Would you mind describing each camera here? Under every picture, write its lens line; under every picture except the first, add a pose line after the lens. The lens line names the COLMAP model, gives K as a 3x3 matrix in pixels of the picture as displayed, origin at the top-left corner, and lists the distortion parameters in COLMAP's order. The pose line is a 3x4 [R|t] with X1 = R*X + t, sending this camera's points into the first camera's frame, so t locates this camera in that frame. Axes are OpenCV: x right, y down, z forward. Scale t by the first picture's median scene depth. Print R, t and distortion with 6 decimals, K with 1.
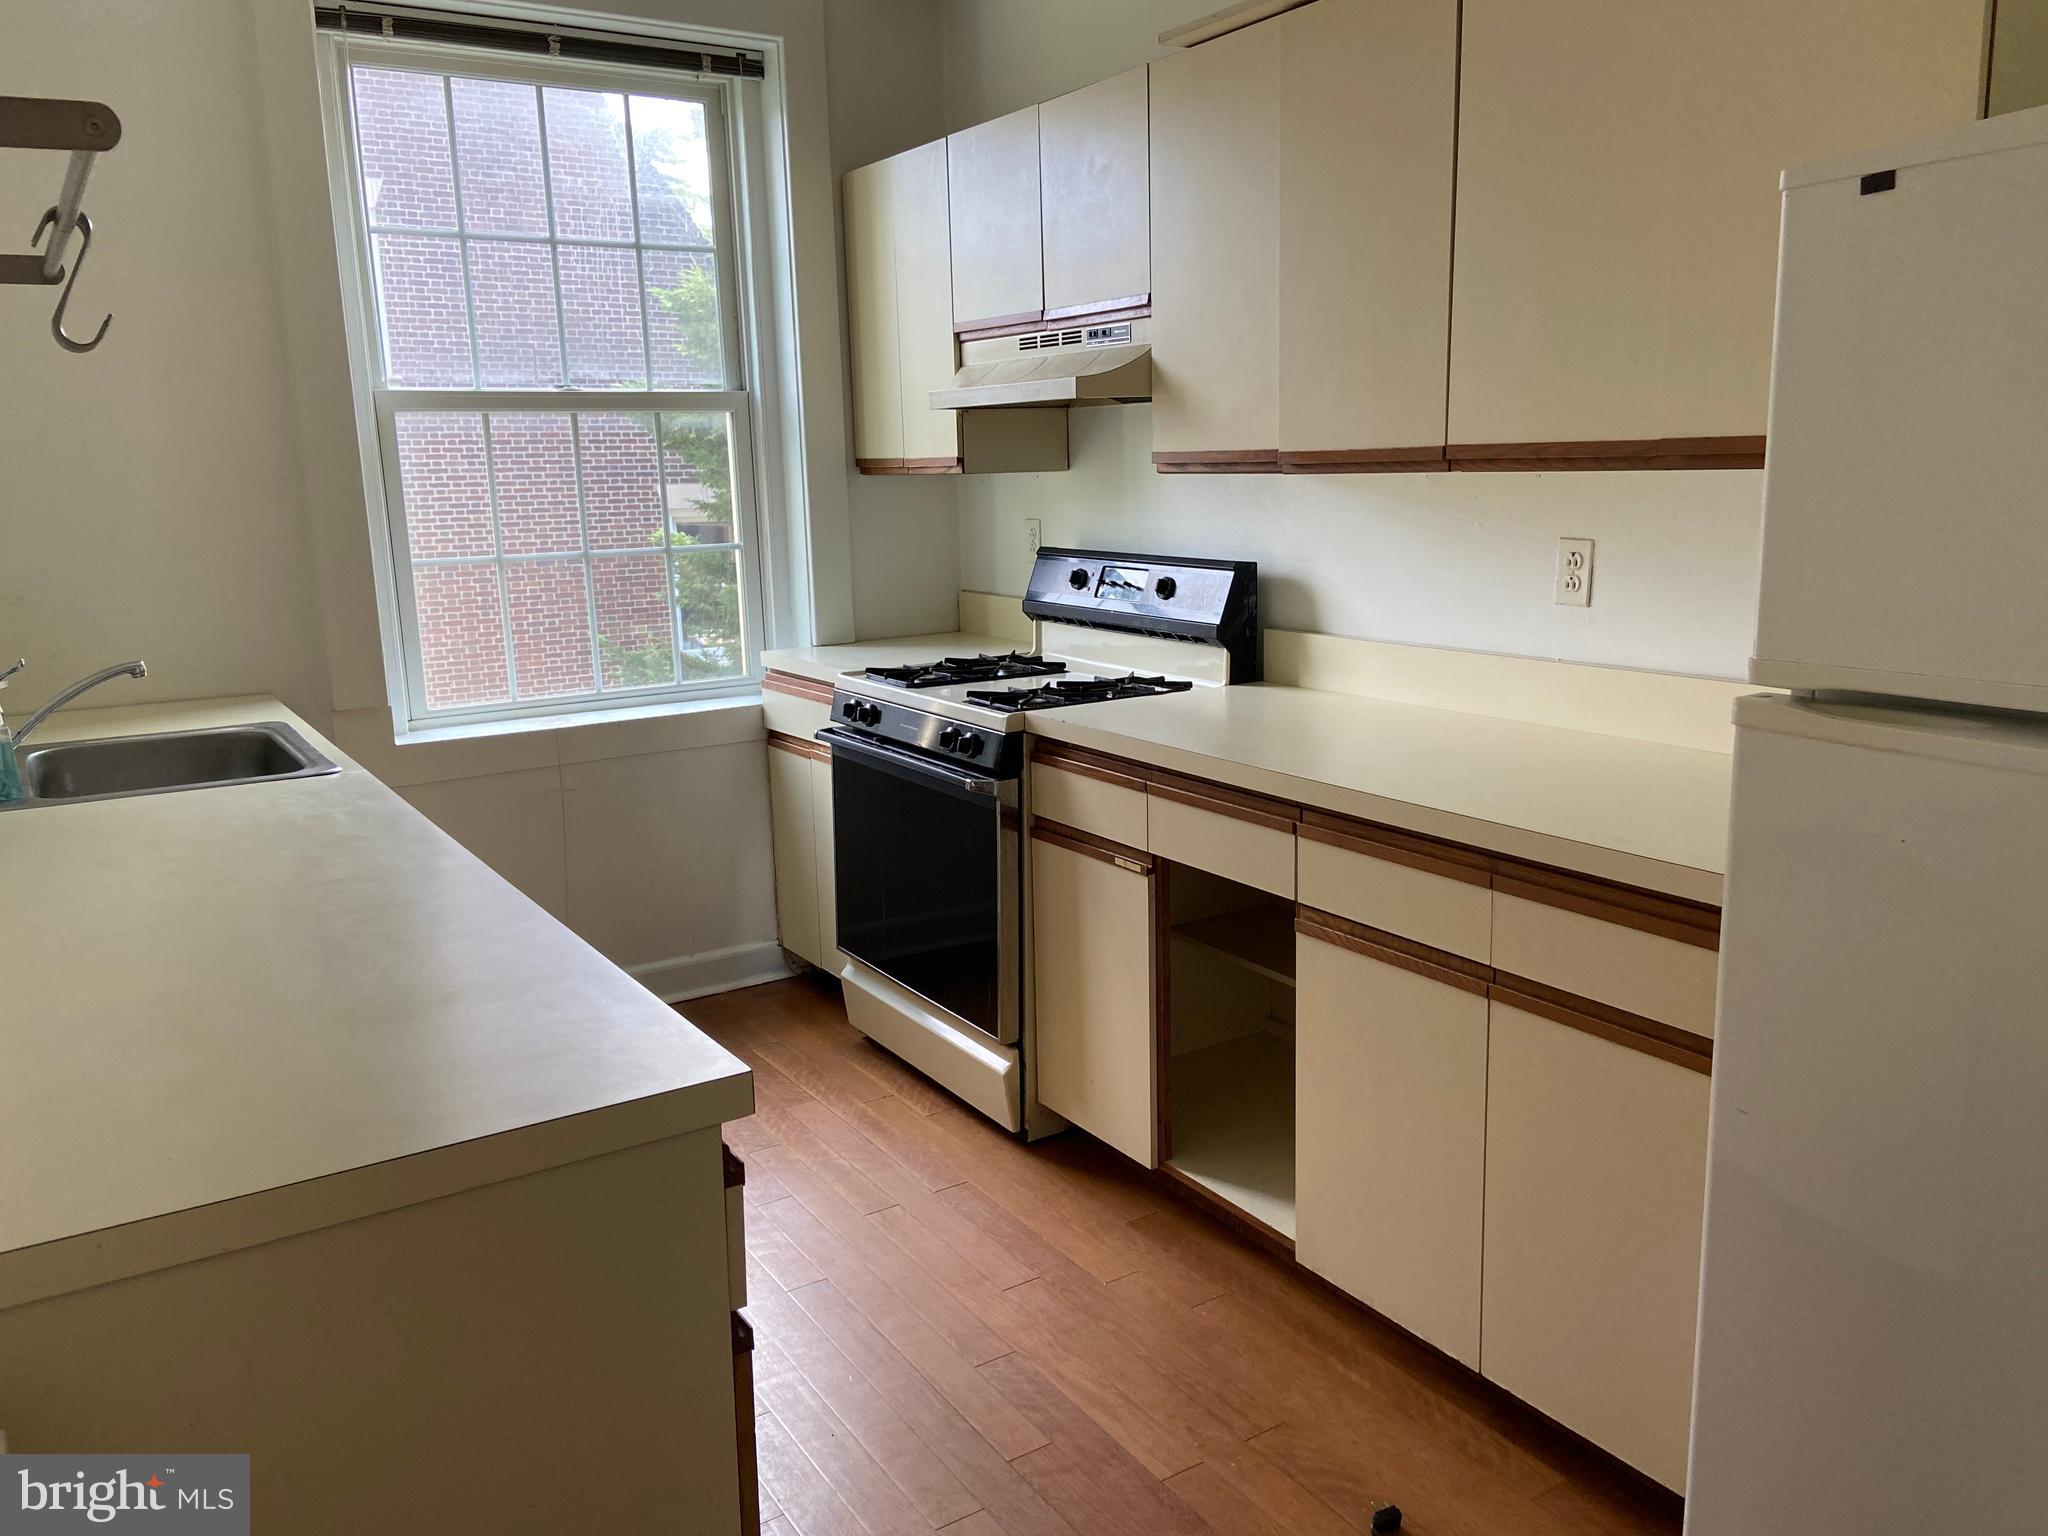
lens RADIAL K [[1546.1, 0, 1007.2], [0, 1546.1, 765.0], [0, 0, 1]] dist [0.133771, -0.164767]
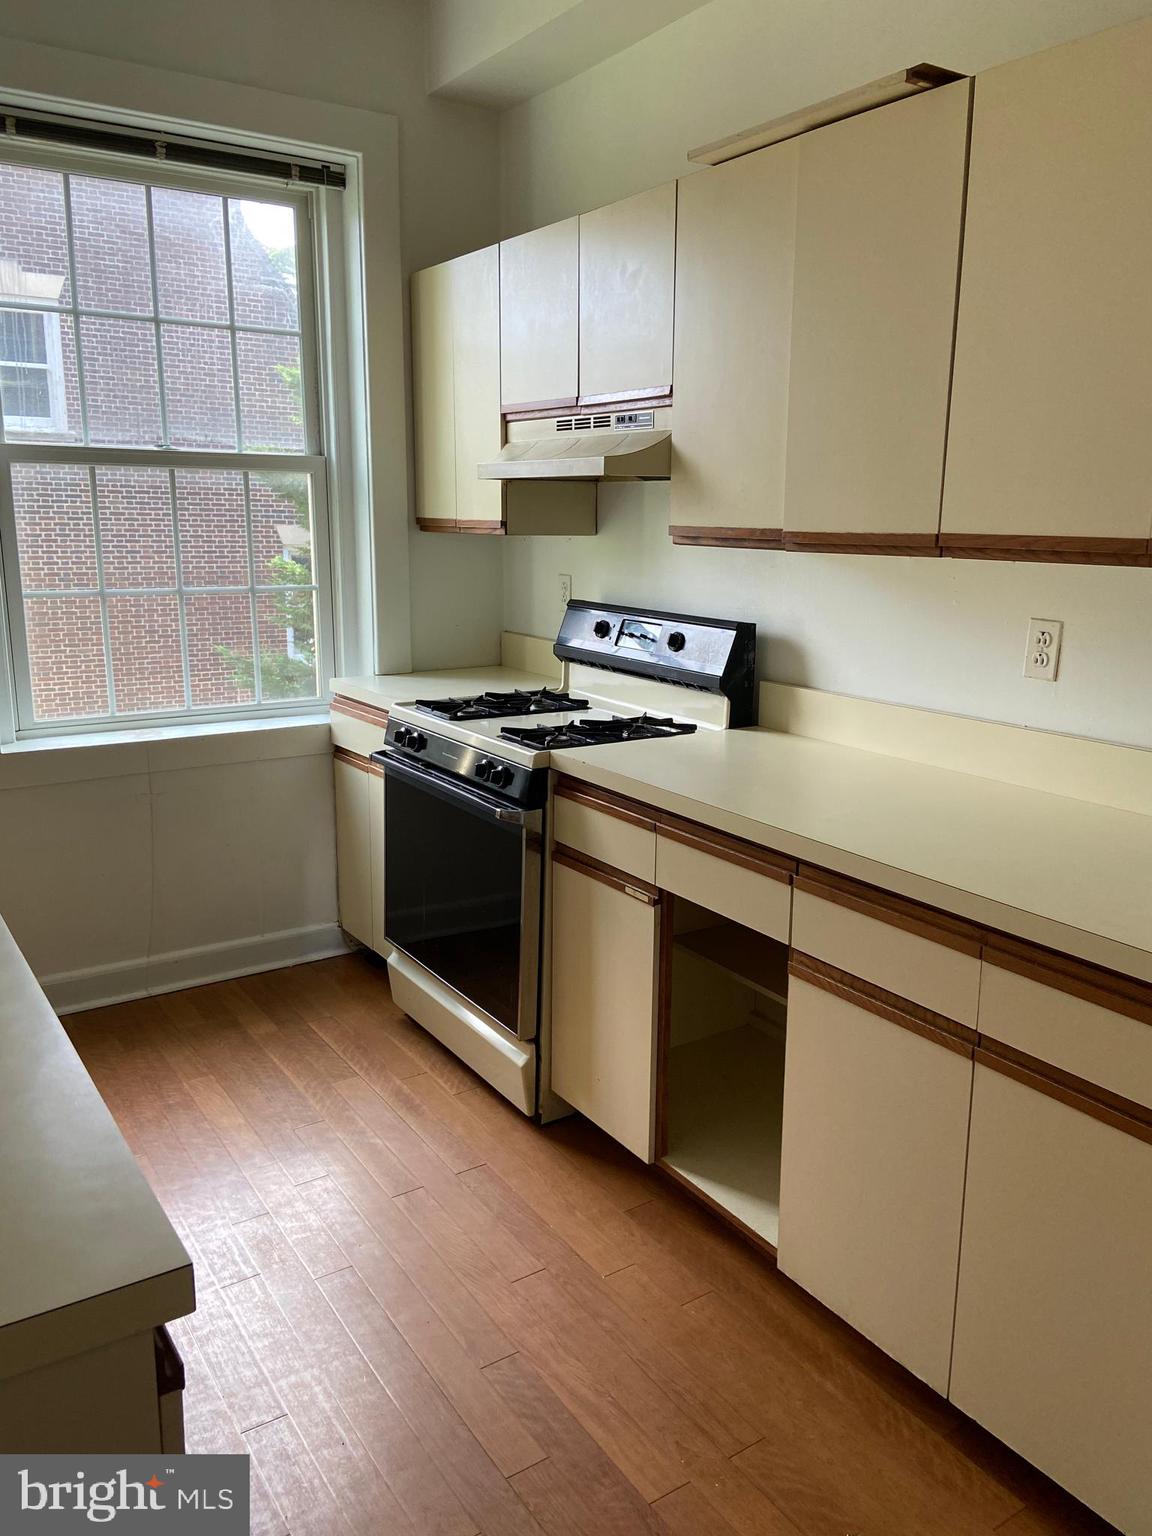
lens RADIAL K [[1194.6, 0, 579.1], [0, 1194.6, 763.1], [0, 0, 1]] dist [0.138744, -0.191539]
pose [[0.999047, 0.031792, 0.029914, 0.006322], [-0.032035, 0.999457, 0.007677, -0.031014], [-0.029654, -0.008628, 0.999523, 0.117967]]
